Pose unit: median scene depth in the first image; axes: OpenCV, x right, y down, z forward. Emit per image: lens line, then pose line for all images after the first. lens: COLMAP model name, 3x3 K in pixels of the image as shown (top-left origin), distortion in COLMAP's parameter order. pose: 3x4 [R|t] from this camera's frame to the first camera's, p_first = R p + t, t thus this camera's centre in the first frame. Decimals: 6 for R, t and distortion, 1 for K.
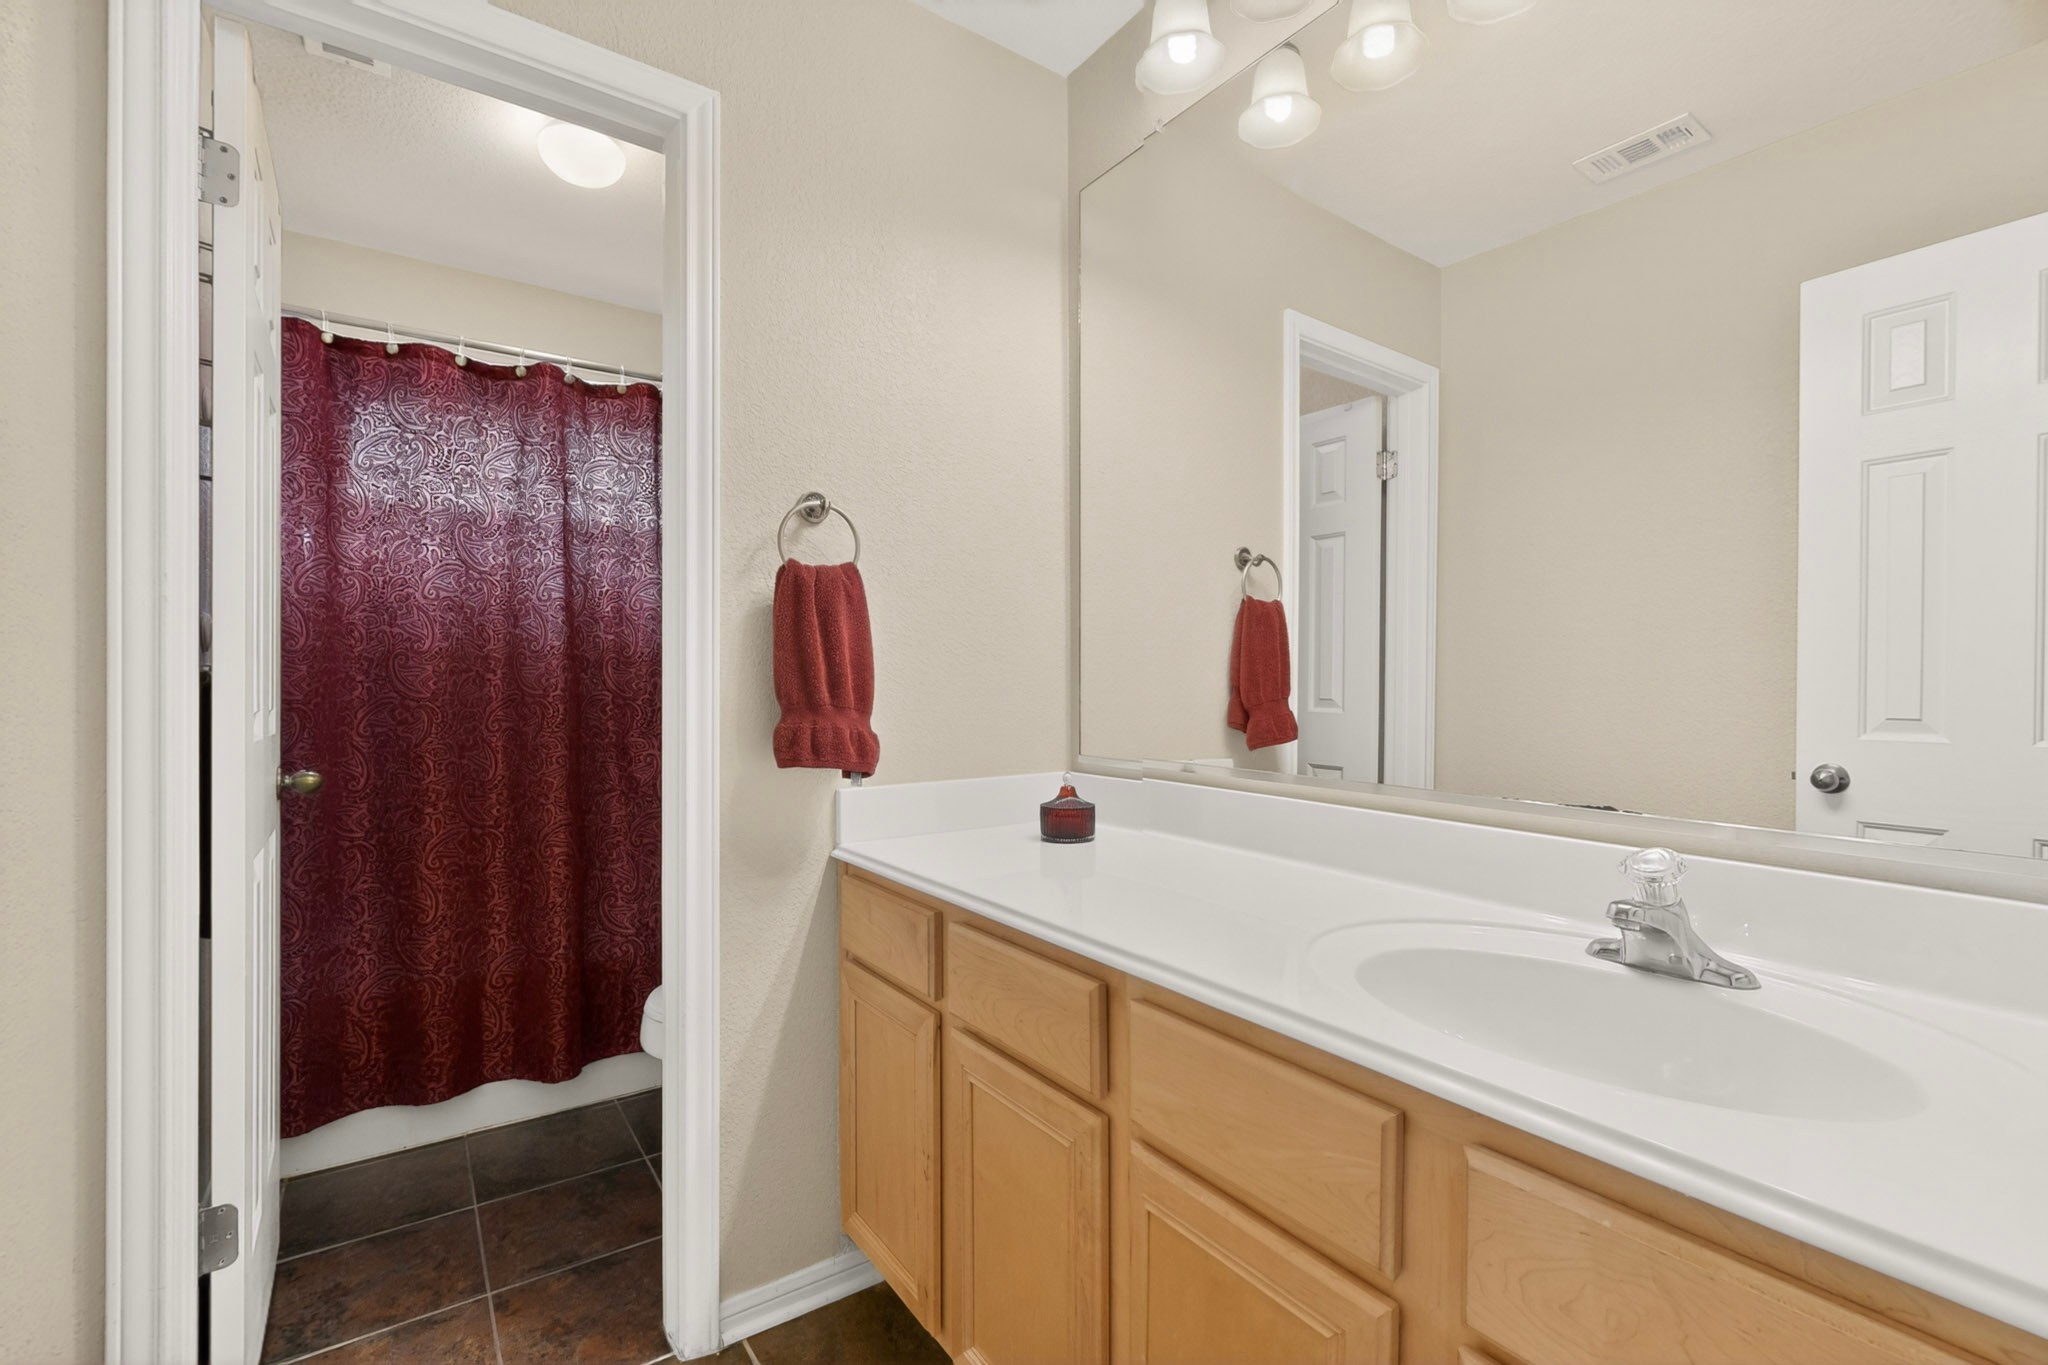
lens RADIAL K [[902.6, 0, 1017.0], [0, 902.6, 687.3], [0, 0, 1]] dist [0.000278, -0.000218]
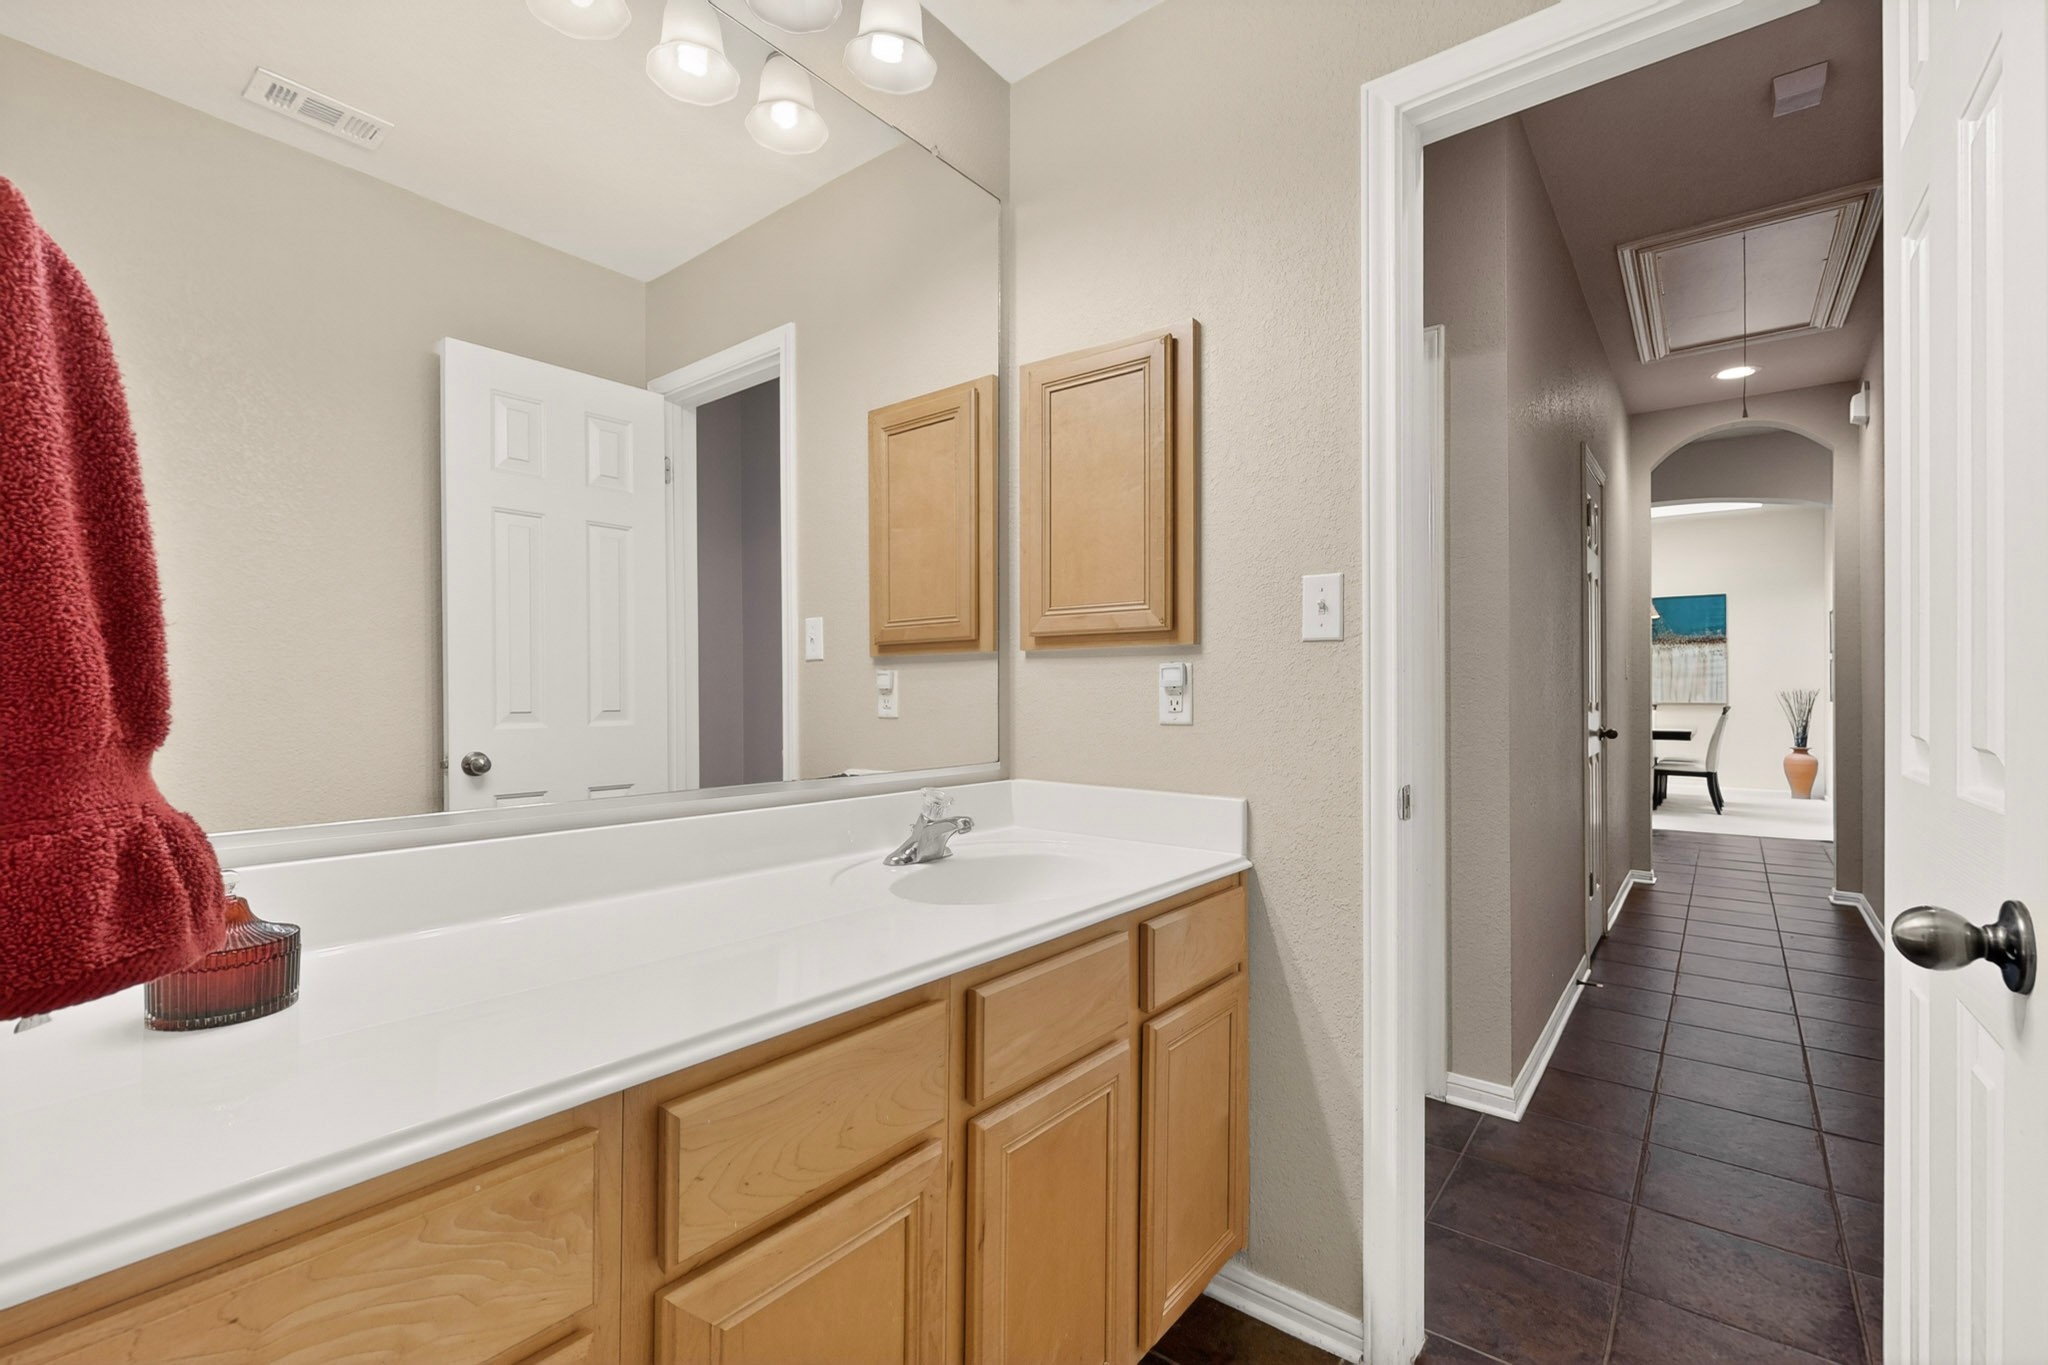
lens RADIAL K [[889.9, 0, 1024.0], [0, 889.9, 692.7], [0, 0, 1]] dist [0.000539, 0.000085]
pose [[-0.270140, -0.010695, 0.962762, -0.550199], [-0.002086, 0.999942, 0.010523, -0.009407], [-0.962819, 0.000835, -0.270146, 0.761063]]
